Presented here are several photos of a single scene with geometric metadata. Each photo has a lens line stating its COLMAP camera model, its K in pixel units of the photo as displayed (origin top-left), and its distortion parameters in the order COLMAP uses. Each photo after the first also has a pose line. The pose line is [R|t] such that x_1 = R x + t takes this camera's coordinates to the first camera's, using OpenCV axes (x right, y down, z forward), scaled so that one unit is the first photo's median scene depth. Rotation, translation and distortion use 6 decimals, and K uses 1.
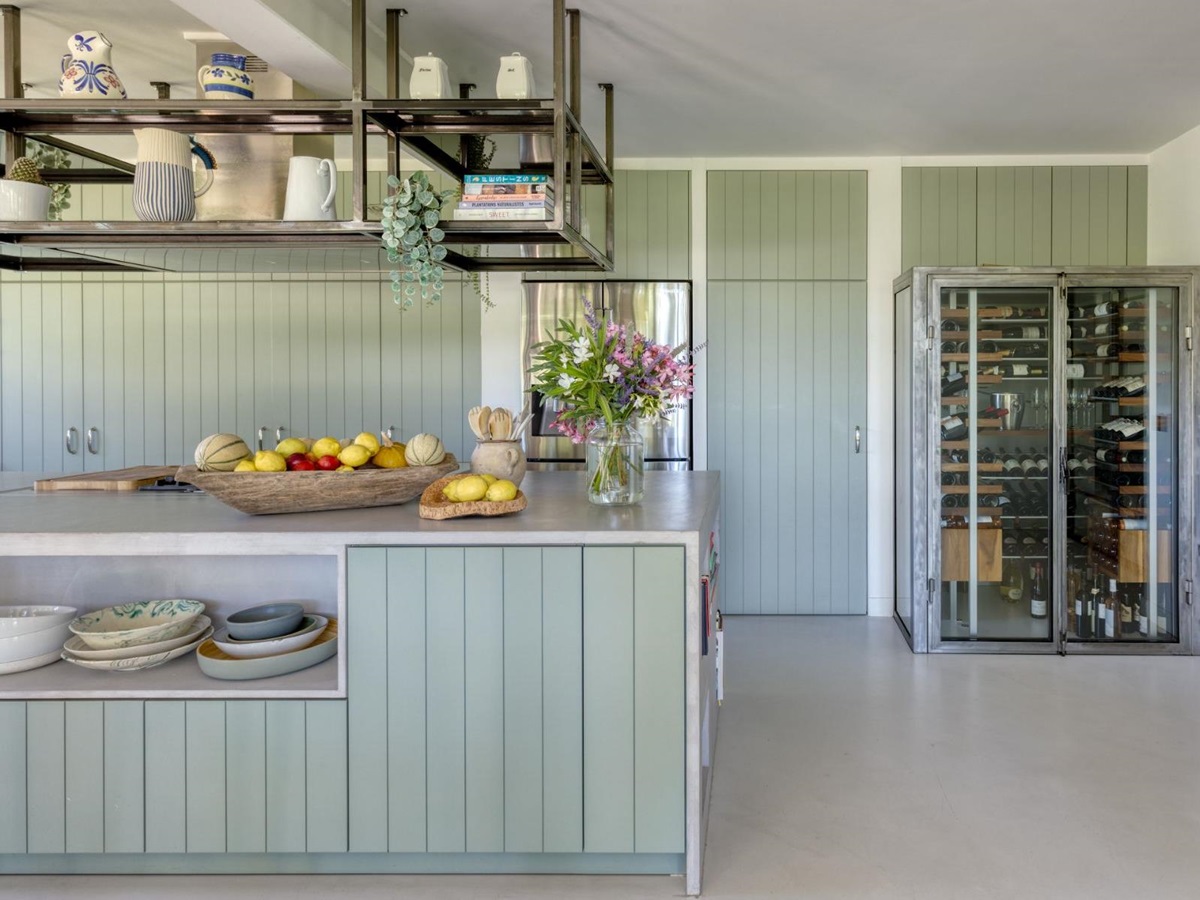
lens RADIAL K [[814.9, 0, 599.9], [0, 814.9, 373.6], [0, 0, 1]] dist [0.053447, -0.001424]
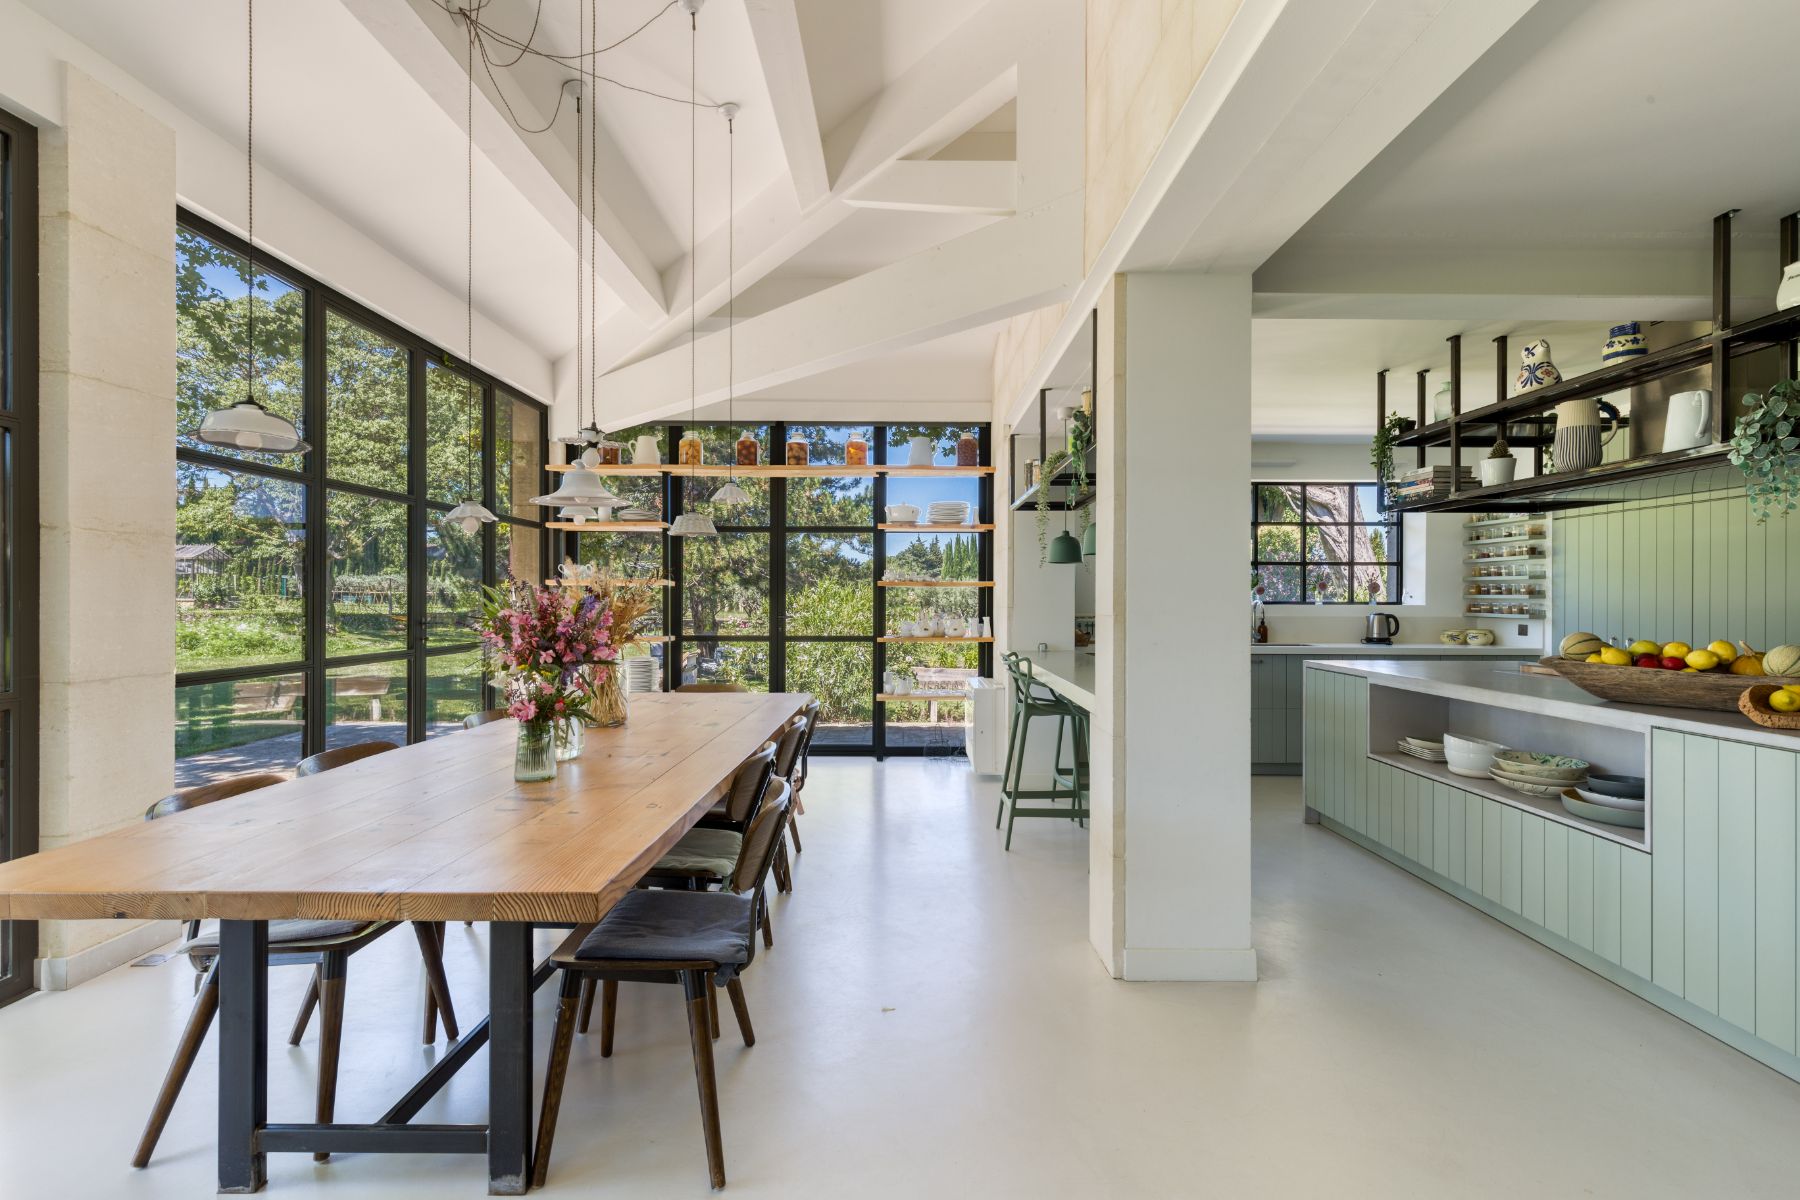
lens RADIAL K [[814.0, 0, 900.0], [0, 814.0, 600.0], [0, 0, 1]] dist [0.000143, 0.000017]
pose [[0.042881, 0.007951, -0.999049, 0.740354], [0.000897, 0.999968, 0.007996, 0.010149], [0.999080, -0.001239, 0.042872, -0.121166]]
